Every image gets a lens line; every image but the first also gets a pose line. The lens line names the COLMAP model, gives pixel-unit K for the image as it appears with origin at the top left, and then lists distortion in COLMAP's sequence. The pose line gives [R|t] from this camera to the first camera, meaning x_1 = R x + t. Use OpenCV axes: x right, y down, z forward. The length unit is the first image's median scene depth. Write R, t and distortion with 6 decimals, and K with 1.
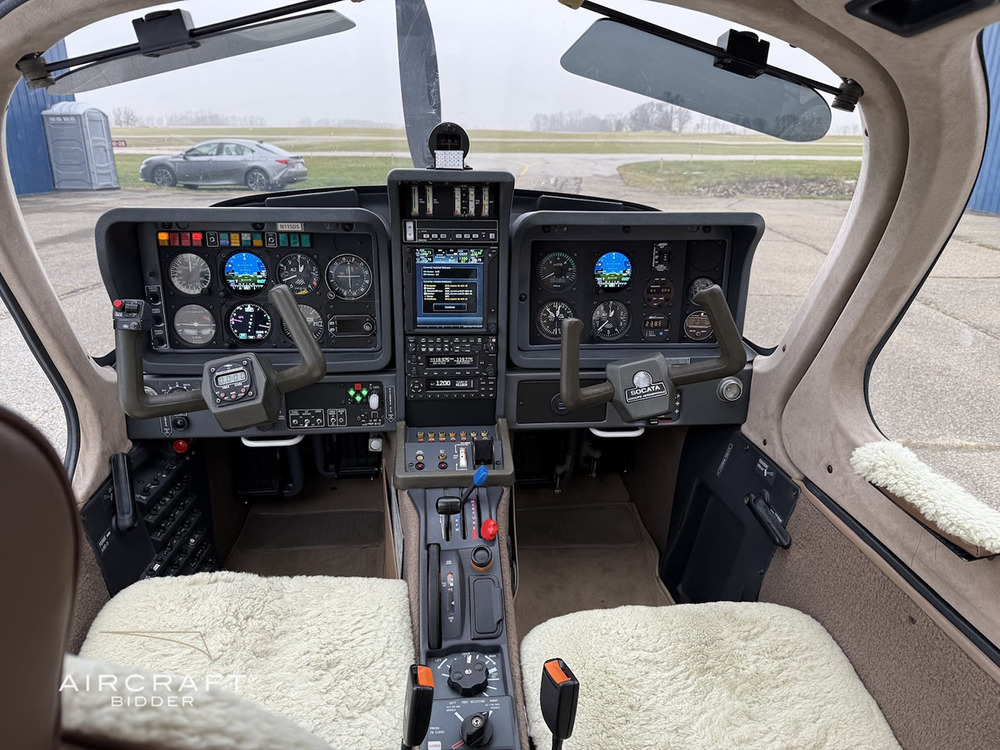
lens RADIAL K [[699.9, 0, 500.0], [0, 699.9, 375.0], [0, 0, 1]] dist [0.098321, -0.140633]
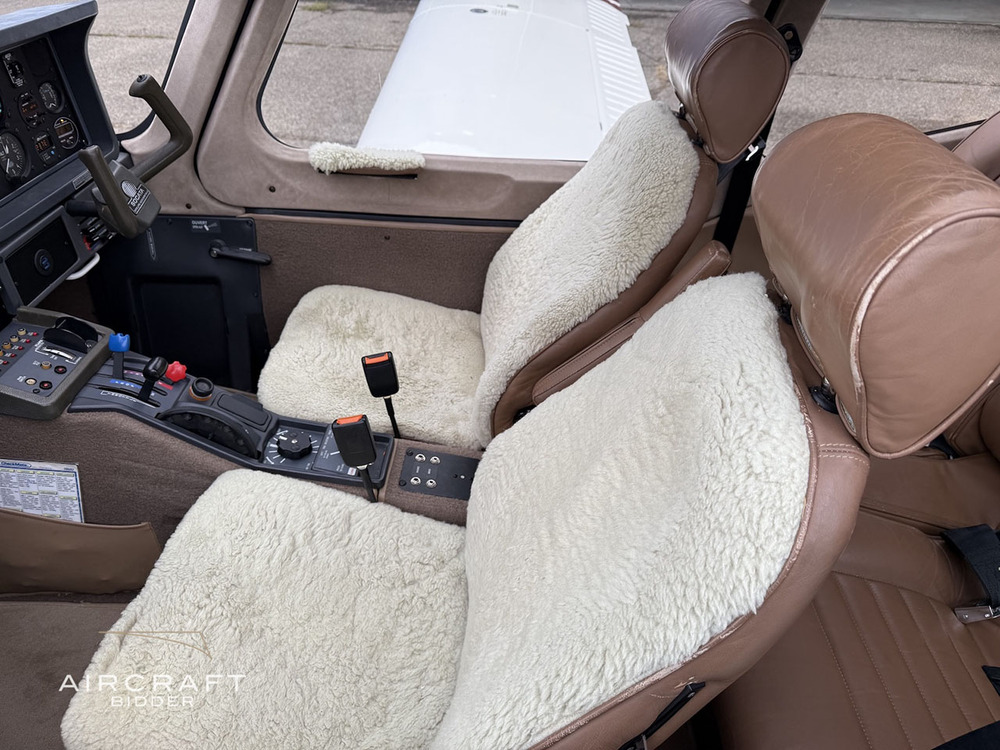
lens RADIAL K [[707.7, 0, 500.0], [0, 707.7, 375.0], [0, 0, 1]] dist [-0.009500, -0.006556]
pose [[0.147589, -0.597056, 0.788506, -0.674289], [0.311082, 0.784799, 0.536022, -0.160043], [-0.938853, 0.166179, 0.301561, 0.220690]]
